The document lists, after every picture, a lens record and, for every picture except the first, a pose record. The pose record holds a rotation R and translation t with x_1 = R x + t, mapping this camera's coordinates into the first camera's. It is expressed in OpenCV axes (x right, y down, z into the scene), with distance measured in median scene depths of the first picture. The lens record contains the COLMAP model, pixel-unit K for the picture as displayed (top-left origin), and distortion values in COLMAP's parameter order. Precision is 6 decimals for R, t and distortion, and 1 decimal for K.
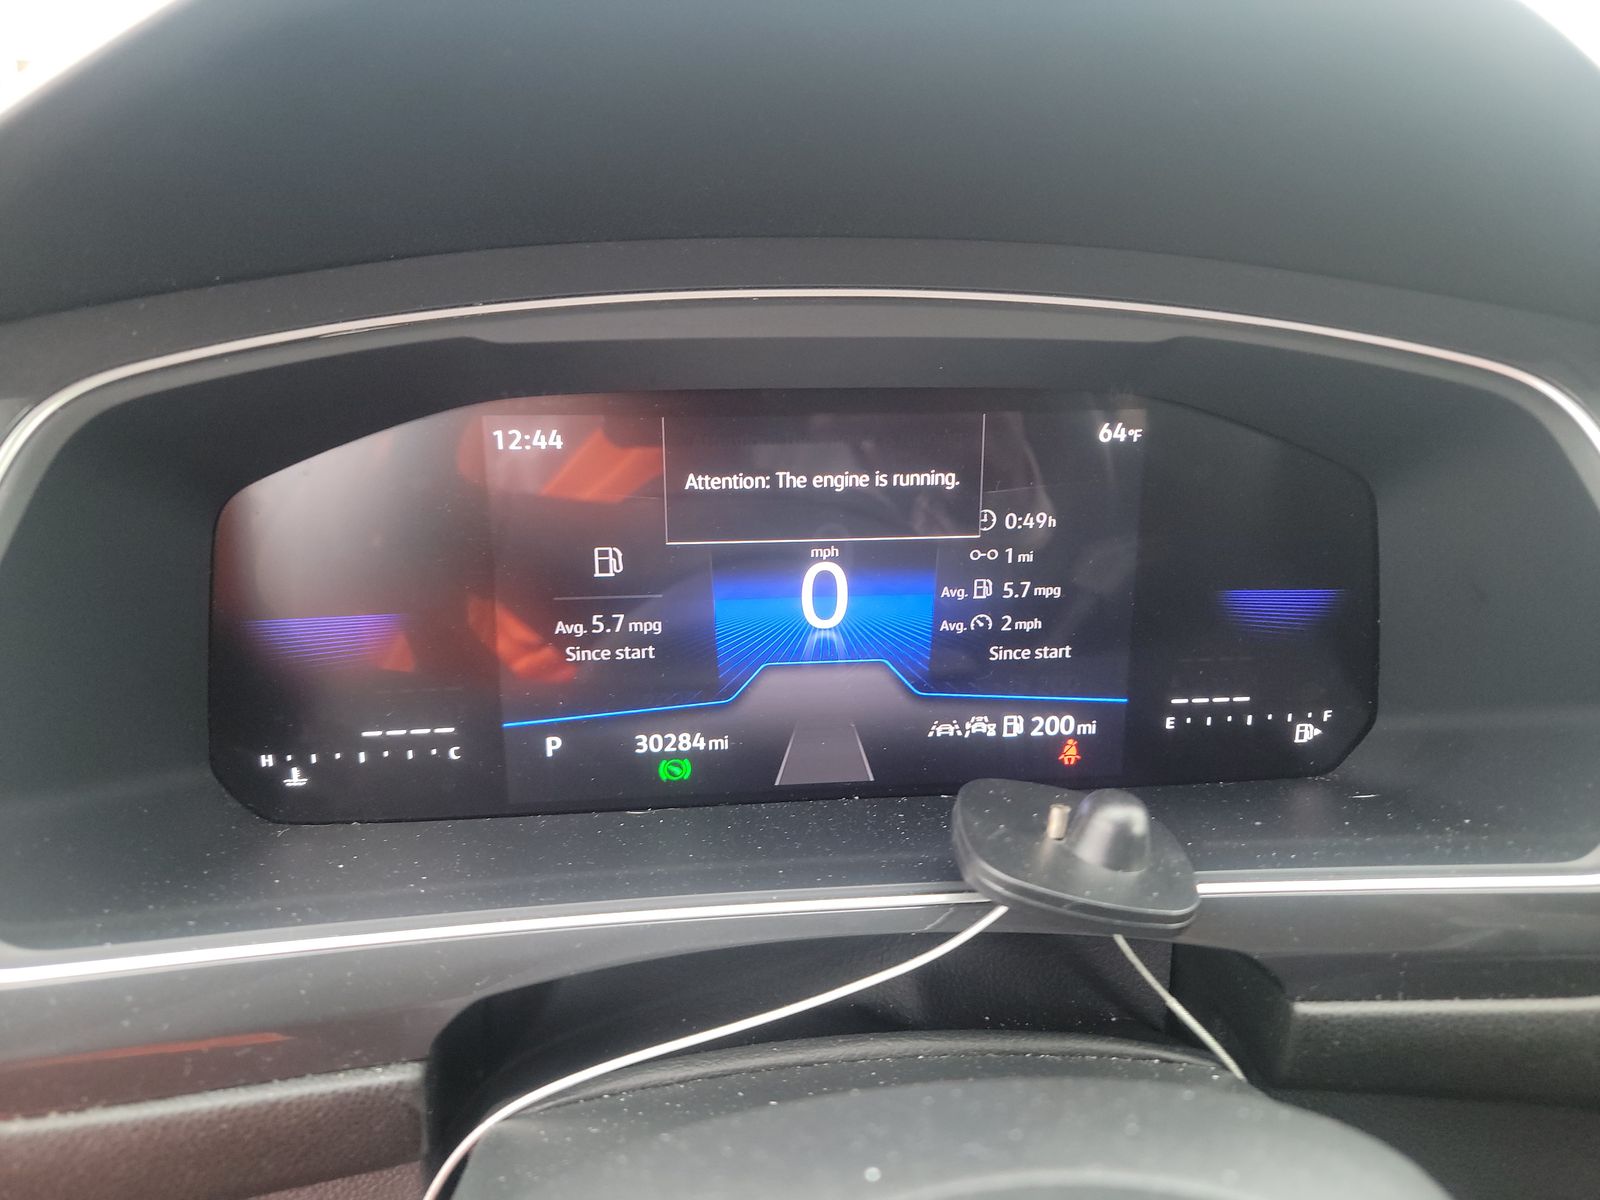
lens RADIAL K [[1123.4, 0, 795.1], [0, 1123.4, 592.9], [0, 0, 1]] dist [0.073735, -0.000391]
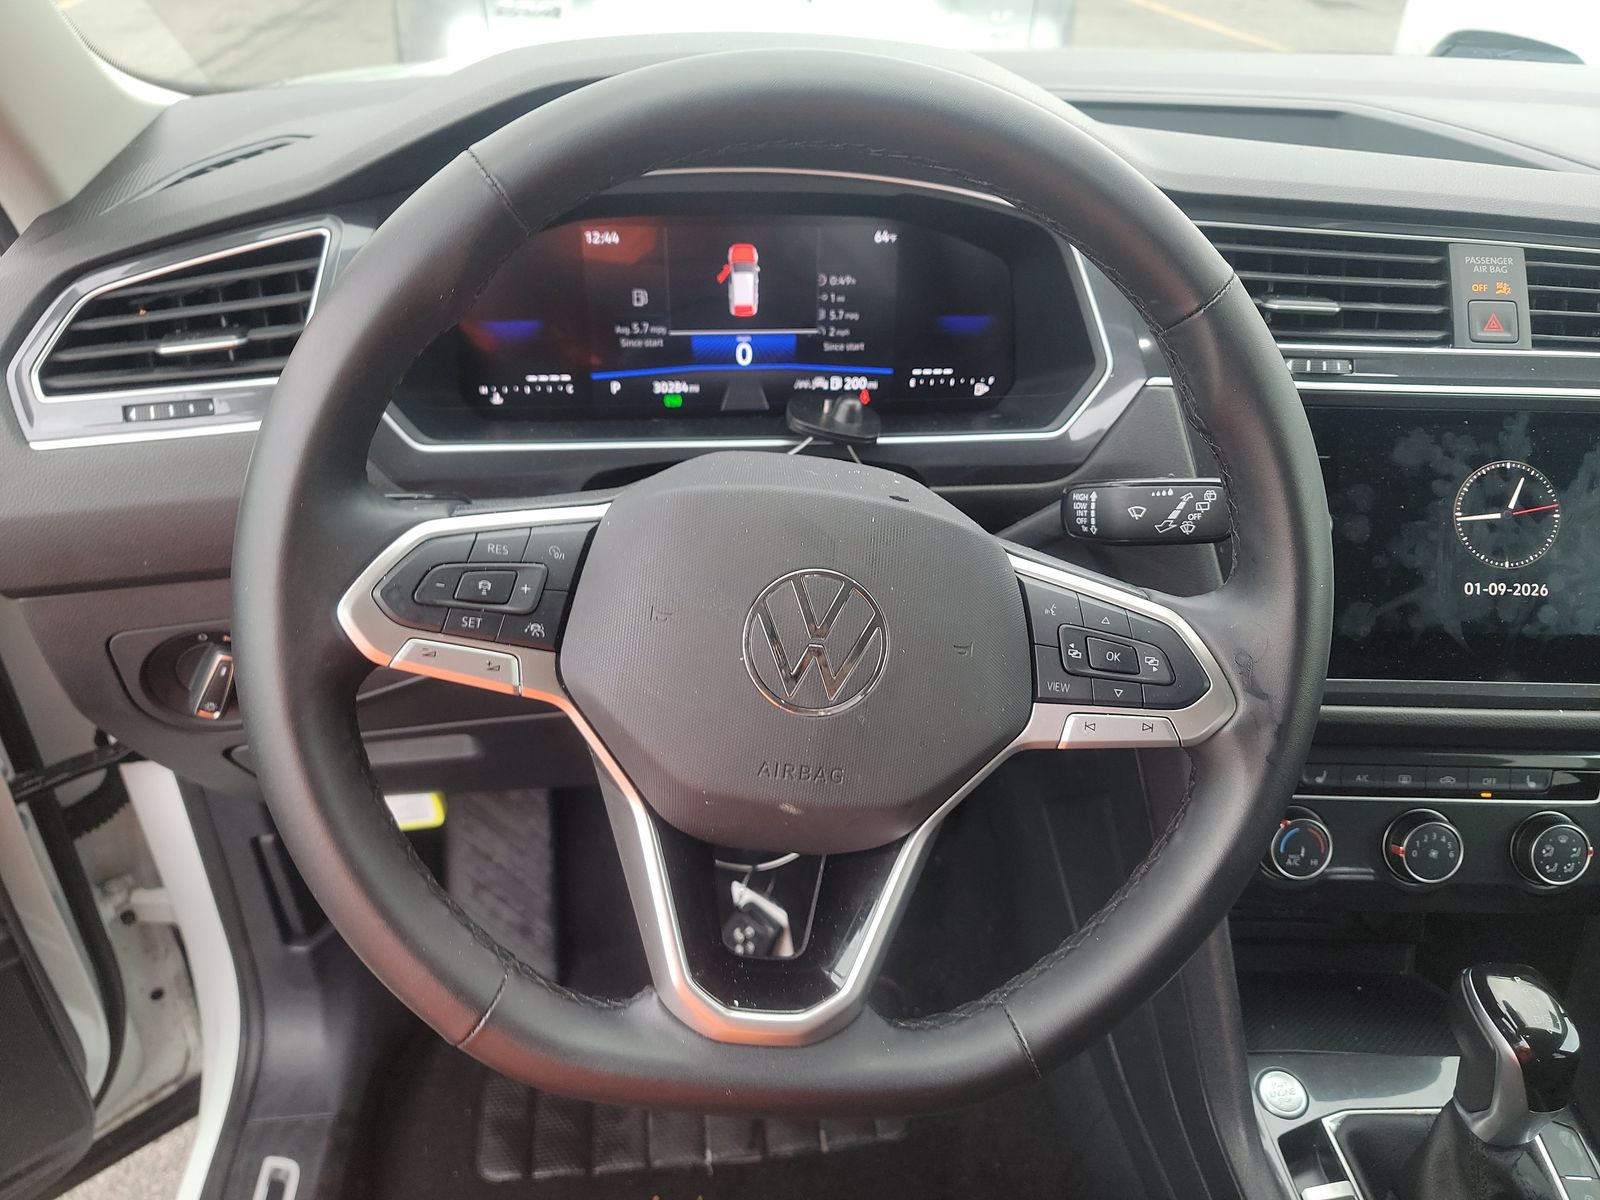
lens RADIAL K [[1123.4, 0, 809.5], [0, 1123.4, 586.1], [0, 0, 1]] dist [0.073735, -0.000391]
pose [[0.999350, 0.004619, 0.035758, 0.074678], [-0.012266, 0.976157, 0.216718, 0.035159], [-0.033904, -0.217016, 0.975579, -1.143433]]
